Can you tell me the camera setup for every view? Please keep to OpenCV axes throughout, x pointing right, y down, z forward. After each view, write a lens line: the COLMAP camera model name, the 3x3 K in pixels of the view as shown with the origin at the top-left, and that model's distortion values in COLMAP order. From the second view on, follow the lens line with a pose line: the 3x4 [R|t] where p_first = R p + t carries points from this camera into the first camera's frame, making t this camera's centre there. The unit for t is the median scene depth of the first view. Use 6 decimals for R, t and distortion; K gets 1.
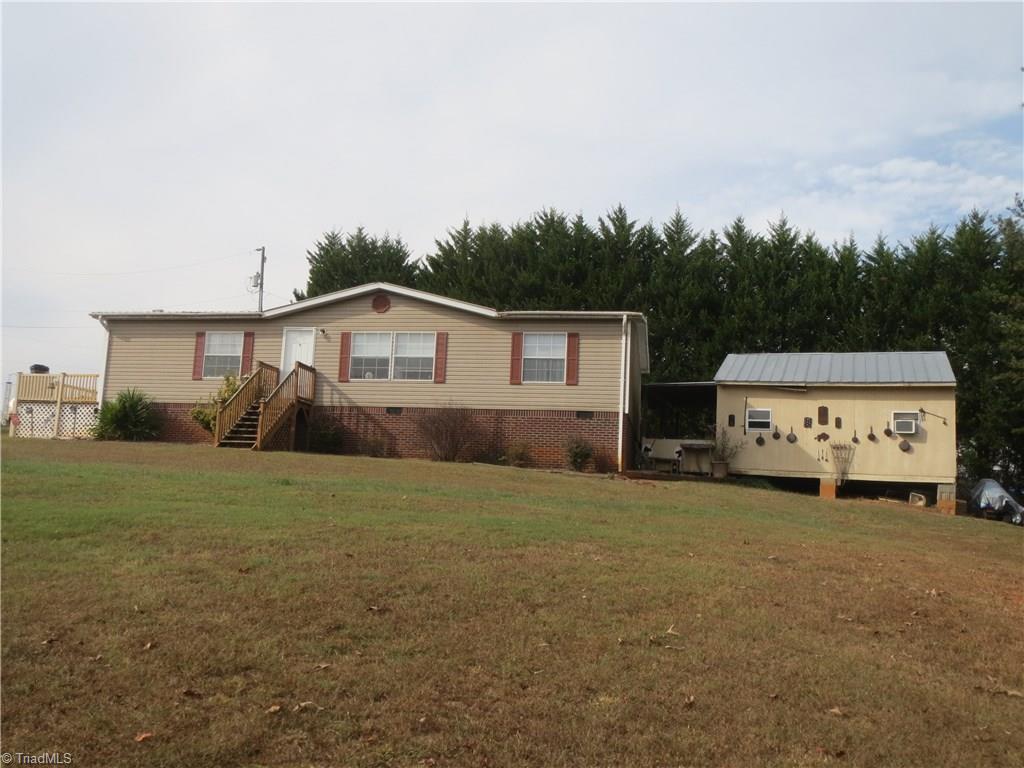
lens RADIAL K [[845.3, 0, 507.1], [0, 845.3, 381.5], [0, 0, 1]] dist [-0.014202, -0.003058]
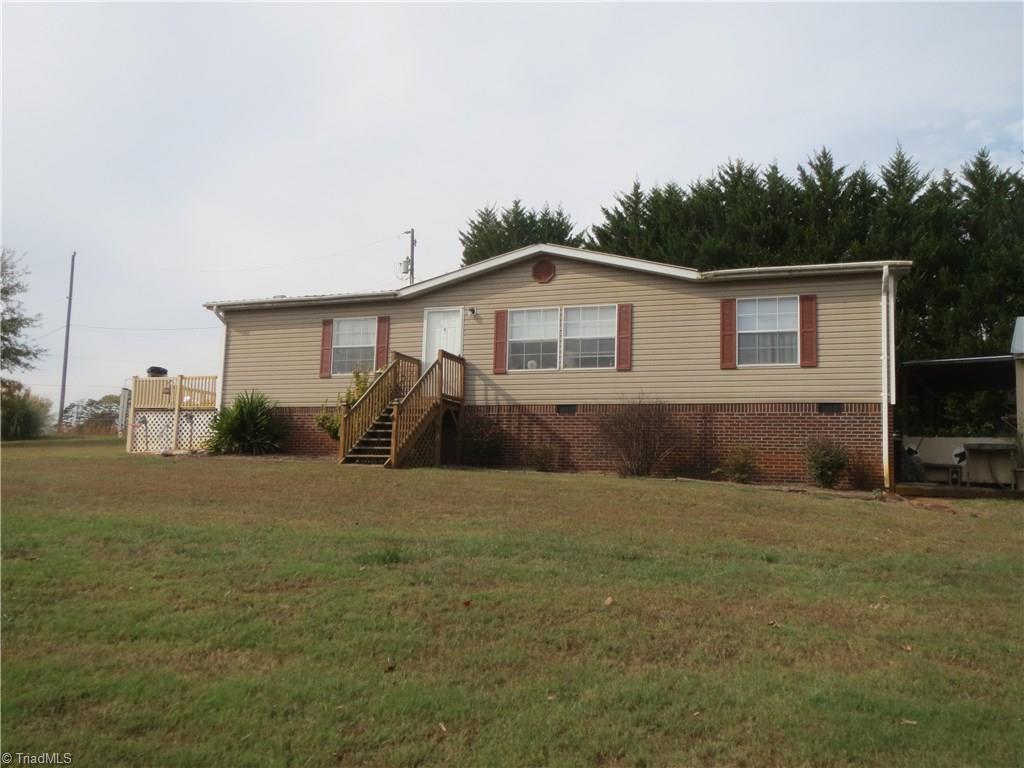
lens RADIAL K [[853.9, 0, 519.5], [0, 853.9, 384.7], [0, 0, 1]] dist [-0.035228, 0.017935]
pose [[0.983643, -0.033316, -0.177020, -0.036132], [0.036141, 0.999265, 0.012759, 0.000857], [0.176465, -0.018948, 0.984124, 0.223652]]
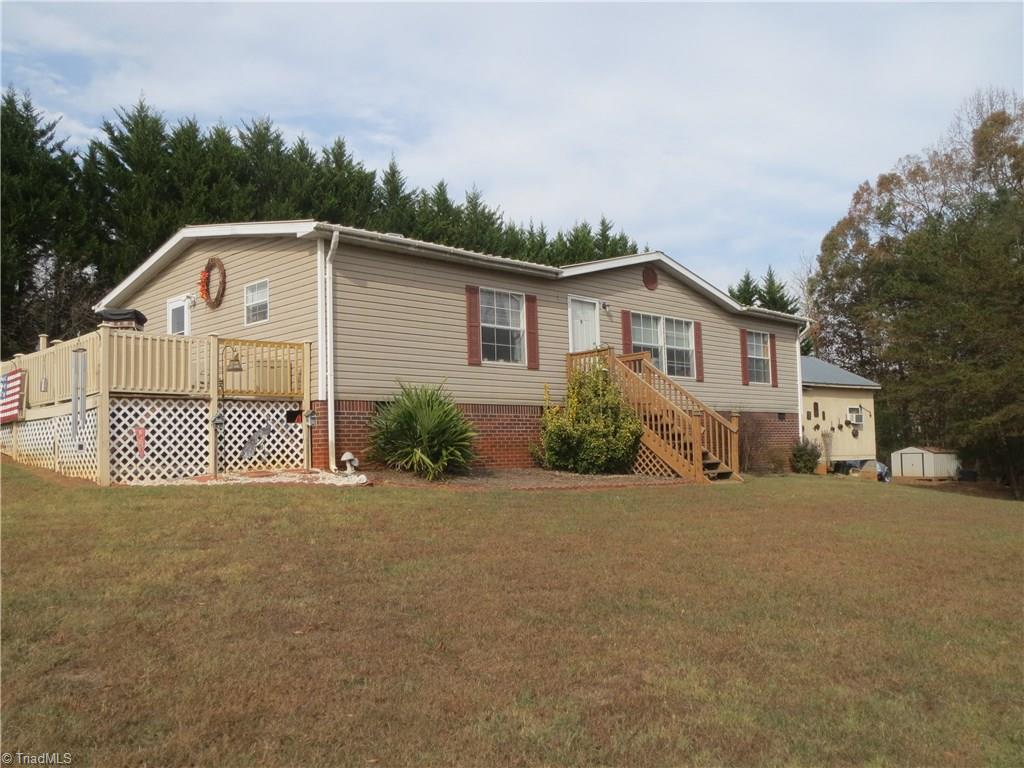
lens RADIAL K [[853.9, 0, 511.4], [0, 853.9, 385.3], [0, 0, 1]] dist [-0.035228, 0.017935]
pose [[0.552196, 0.005052, 0.833699, -0.888686], [-0.070007, 0.996731, 0.040329, -0.014706], [-0.830770, -0.080634, 0.550745, 0.654856]]
